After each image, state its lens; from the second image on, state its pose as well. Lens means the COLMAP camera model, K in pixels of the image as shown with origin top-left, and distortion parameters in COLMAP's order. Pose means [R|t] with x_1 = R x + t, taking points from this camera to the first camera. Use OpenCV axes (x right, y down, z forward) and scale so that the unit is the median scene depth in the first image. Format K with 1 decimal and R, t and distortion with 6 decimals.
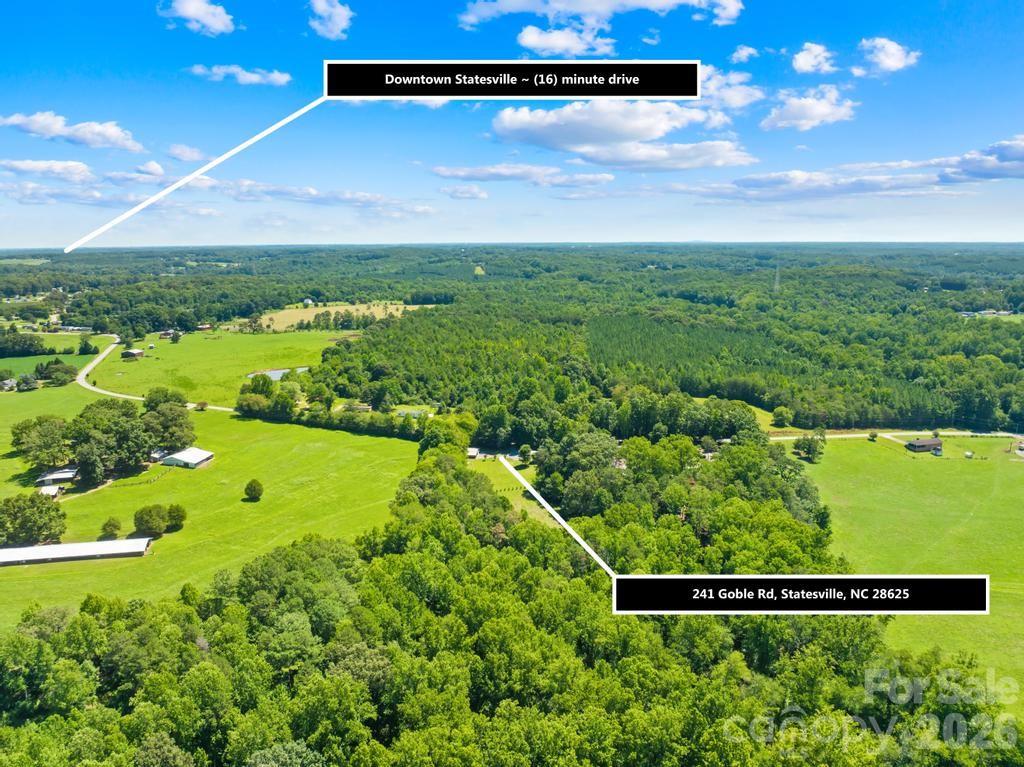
lens RADIAL K [[719.3, 0, 512.0], [0, 719.3, 383.5], [0, 0, 1]] dist [-0.034419, -0.001280]
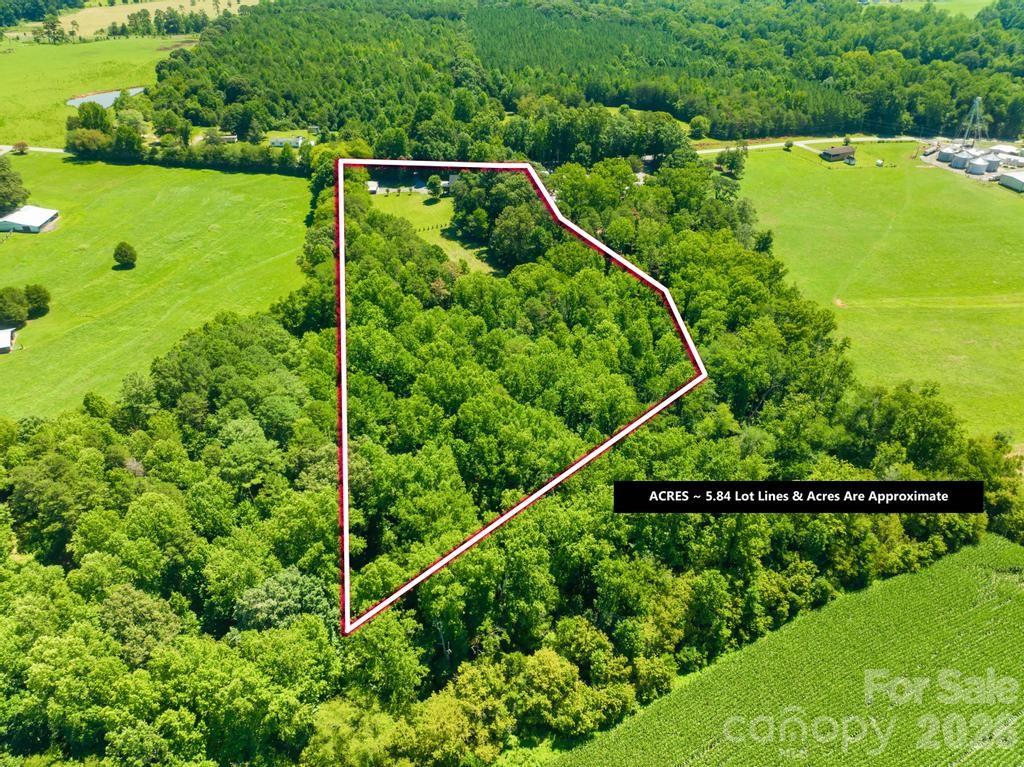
lens RADIAL K [[719.3, 0, 512.0], [0, 719.3, 383.5], [0, 0, 1]] dist [-0.034419, -0.001280]
pose [[0.980759, -0.103644, 0.165439, -0.057683], [0.032084, 0.921484, 0.387090, -0.016177], [-0.192569, -0.374334, 0.907078, 0.085593]]
